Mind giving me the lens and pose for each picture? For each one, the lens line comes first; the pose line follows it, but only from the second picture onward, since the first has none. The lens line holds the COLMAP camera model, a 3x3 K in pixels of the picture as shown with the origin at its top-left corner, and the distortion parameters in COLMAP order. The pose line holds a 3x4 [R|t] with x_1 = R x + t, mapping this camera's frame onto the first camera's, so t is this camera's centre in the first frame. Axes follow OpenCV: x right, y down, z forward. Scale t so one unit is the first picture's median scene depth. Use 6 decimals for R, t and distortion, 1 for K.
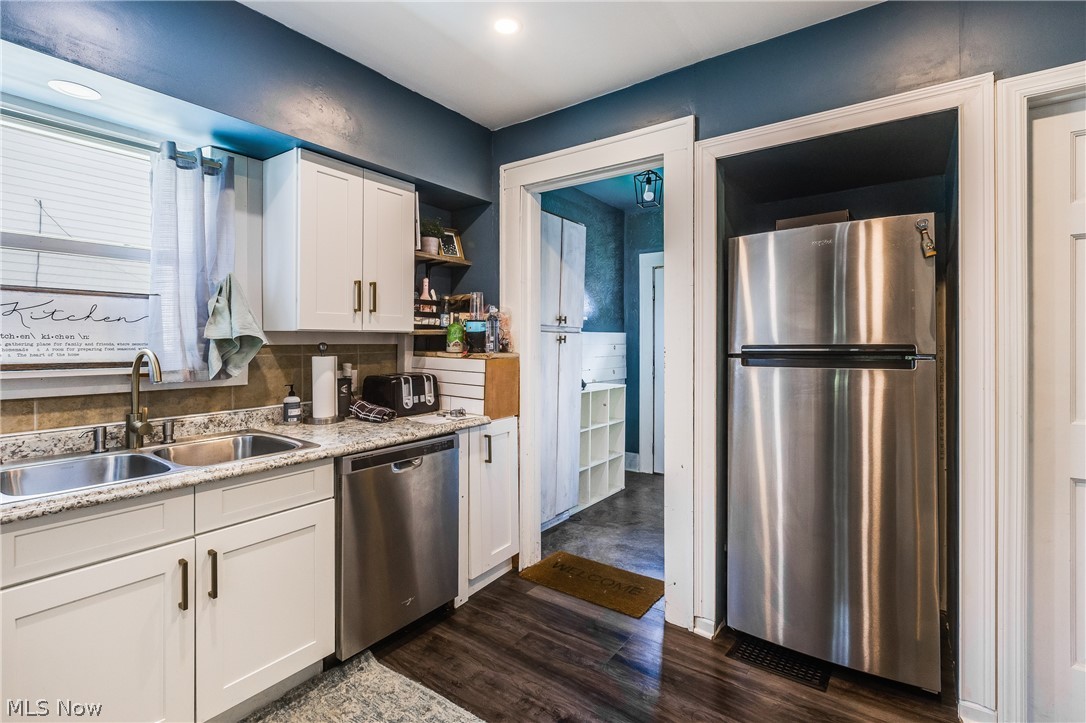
lens RADIAL K [[493.2, 0, 540.0], [0, 493.2, 341.0], [0, 0, 1]] dist [-0.001751, -0.000108]
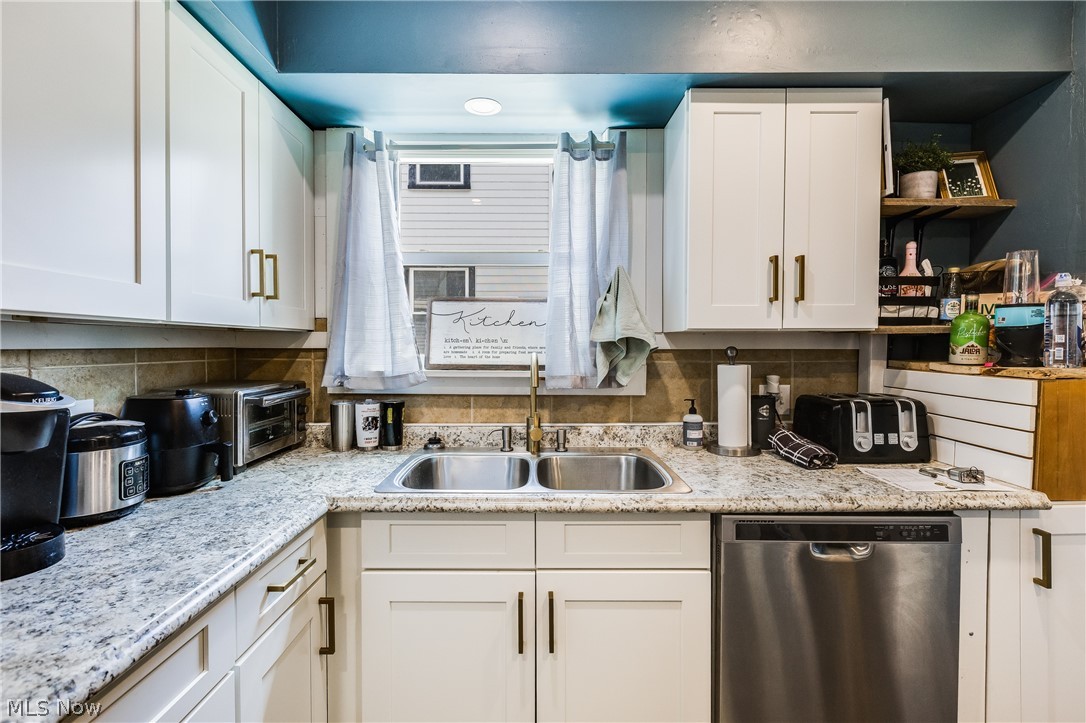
lens RADIAL K [[503.1, 0, 540.2], [0, 503.1, 354.9], [0, 0, 1]] dist [0.002121, -0.000037]
pose [[0.589487, 0.012334, -0.807684, 0.005492], [-0.000131, 0.999885, 0.015174, 0.004608], [0.807778, -0.008839, 0.589420, 0.316363]]
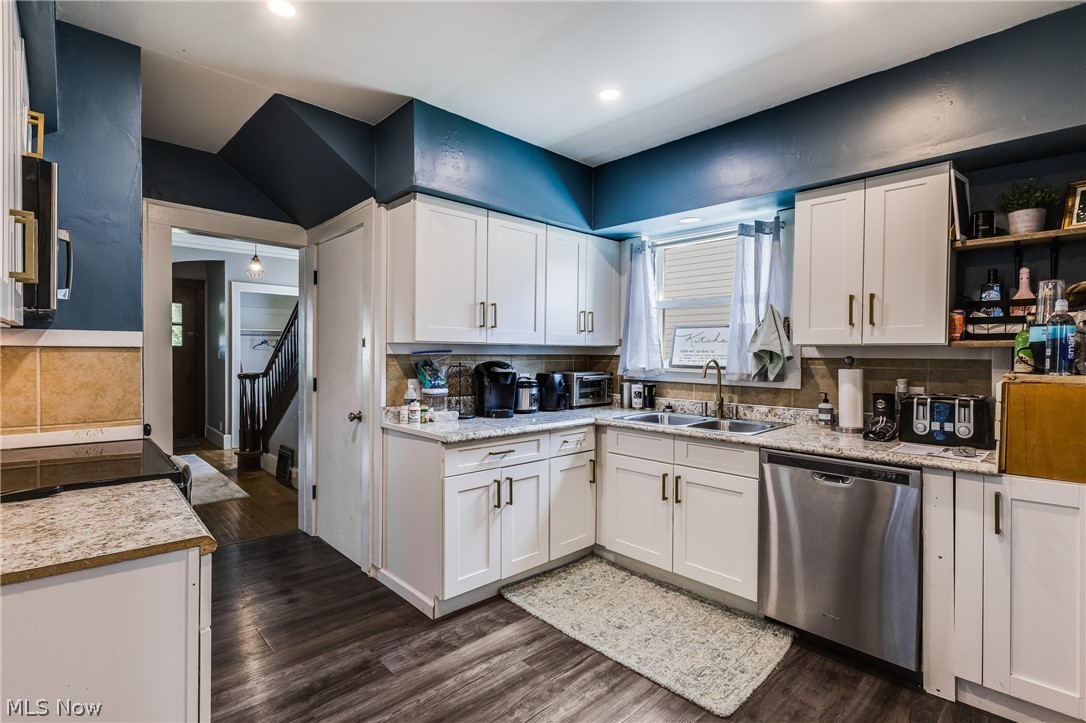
lens RADIAL K [[527.8, 0, 542.2], [0, 527.8, 355.5], [0, 0, 1]] dist [0.001931, 0.000353]
pose [[-0.169038, 0.004239, -0.985600, 0.794446], [-0.006838, 0.999962, 0.005473, 0.000394], [0.985586, 0.007665, -0.169003, 0.546628]]
